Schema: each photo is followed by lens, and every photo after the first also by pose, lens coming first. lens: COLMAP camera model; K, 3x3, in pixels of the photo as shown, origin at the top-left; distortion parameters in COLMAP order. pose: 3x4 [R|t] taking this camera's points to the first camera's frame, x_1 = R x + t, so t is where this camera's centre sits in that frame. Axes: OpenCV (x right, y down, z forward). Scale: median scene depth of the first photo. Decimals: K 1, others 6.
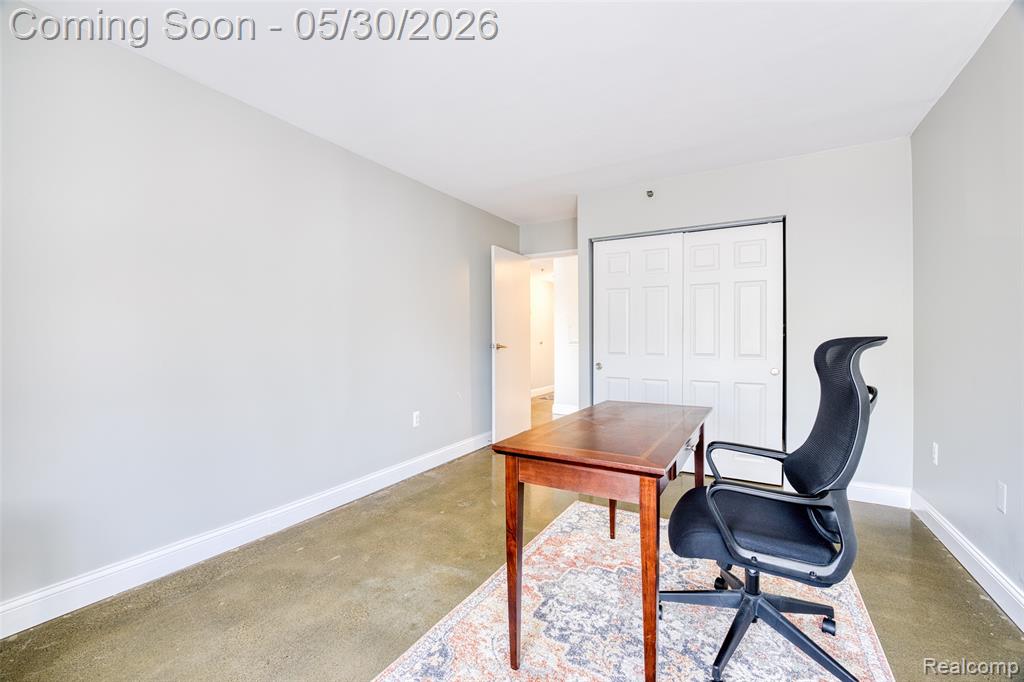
lens RADIAL K [[415.8, 0, 512.0], [0, 415.8, 340.3], [0, 0, 1]] dist [-0.026090, 0.001658]
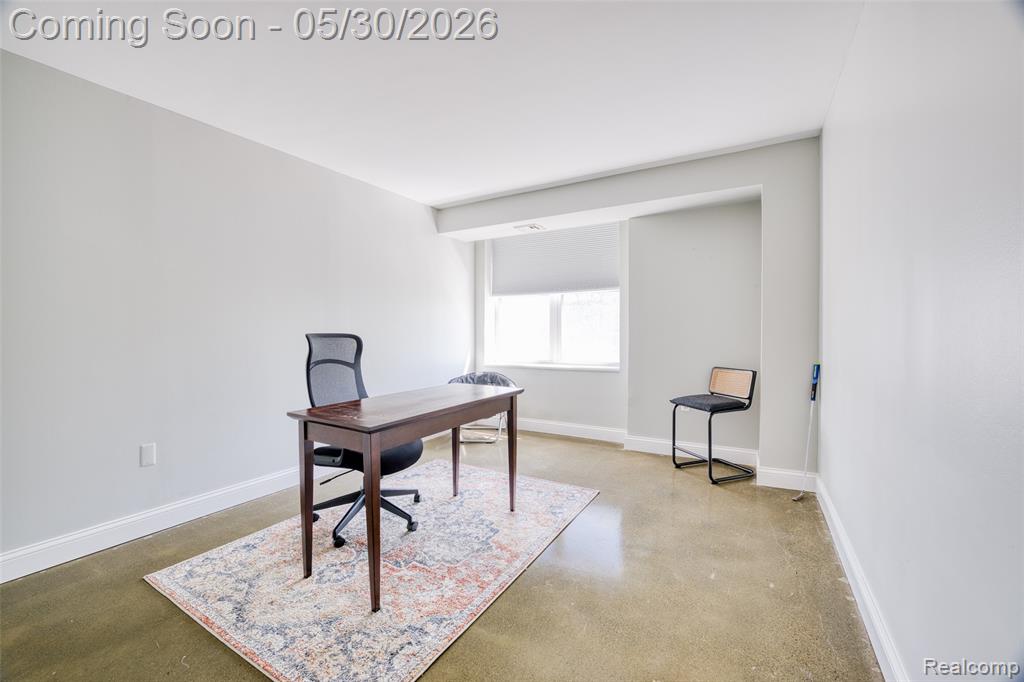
lens RADIAL K [[415.8, 0, 511.6], [0, 415.8, 337.9], [0, 0, 1]] dist [-0.026090, 0.001658]
pose [[-0.999924, 0.011310, 0.004856, -0.003482], [0.011430, 0.999610, 0.025485, -0.018299], [-0.004566, 0.025538, -0.999663, 2.063045]]
